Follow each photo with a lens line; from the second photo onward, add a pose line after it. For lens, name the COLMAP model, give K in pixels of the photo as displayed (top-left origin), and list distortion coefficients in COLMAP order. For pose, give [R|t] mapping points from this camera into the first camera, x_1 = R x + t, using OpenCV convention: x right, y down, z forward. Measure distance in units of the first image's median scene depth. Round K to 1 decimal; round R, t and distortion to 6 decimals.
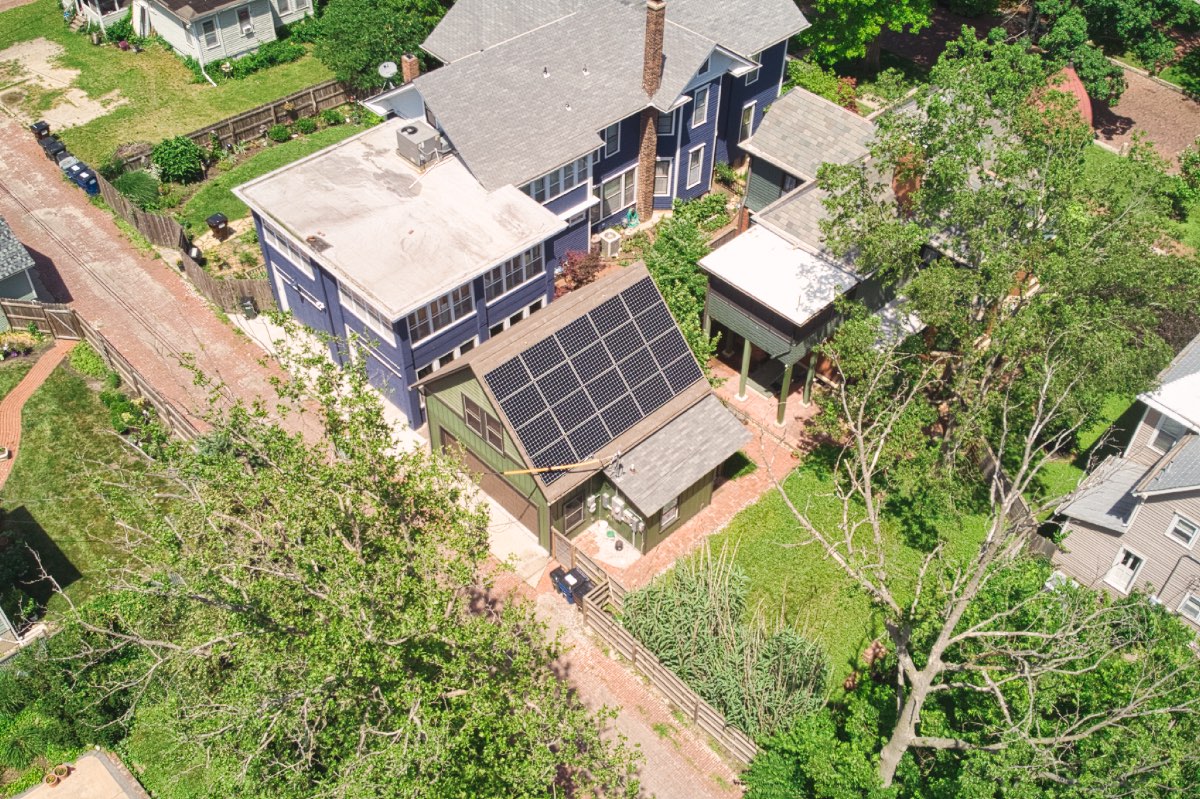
lens RADIAL K [[1129.3, 0, 597.2], [0, 1129.3, 434.0], [0, 0, 1]] dist [0.250409, -0.701417]
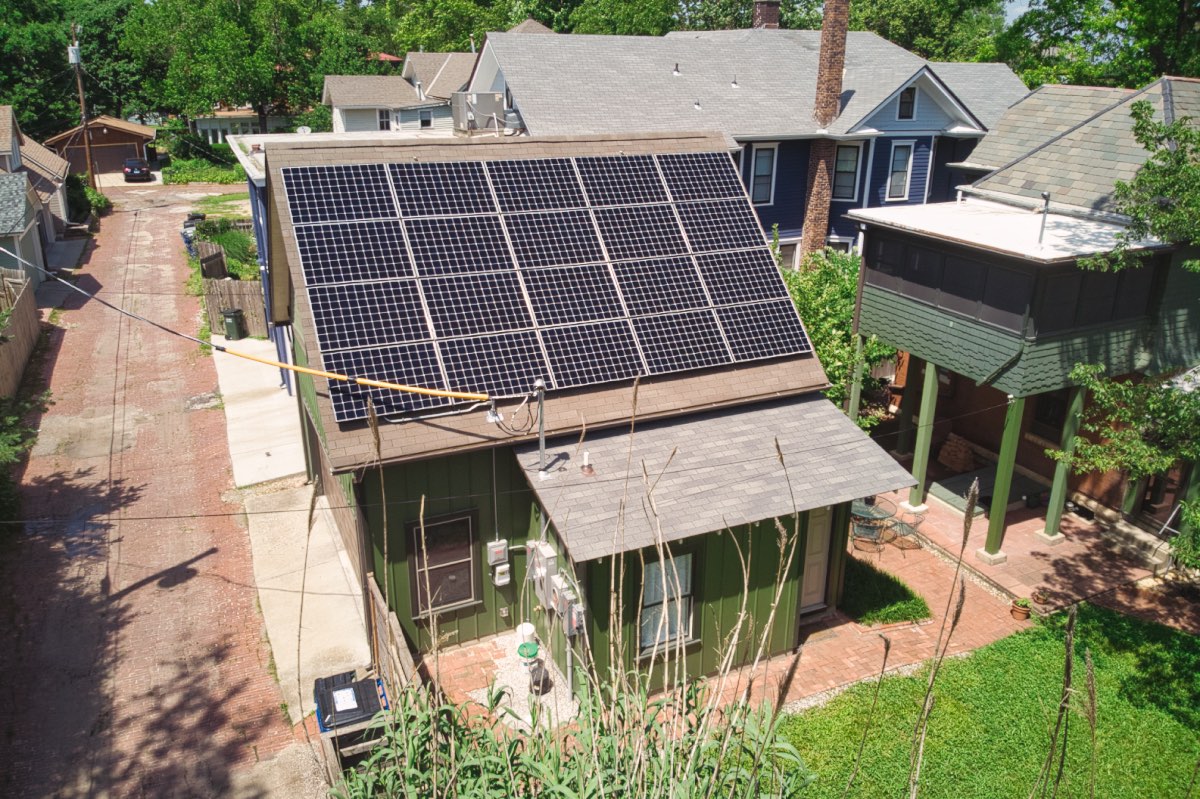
lens RADIAL K [[908.1, 0, 600.0], [0, 908.1, 399.5], [0, 0, 1]] dist [-0.007300, -0.001601]
pose [[0.946427, 0.112645, -0.302632, 0.114308], [-0.232547, 0.887993, -0.396725, 0.120527], [0.224046, 0.445848, 0.866616, 0.612958]]
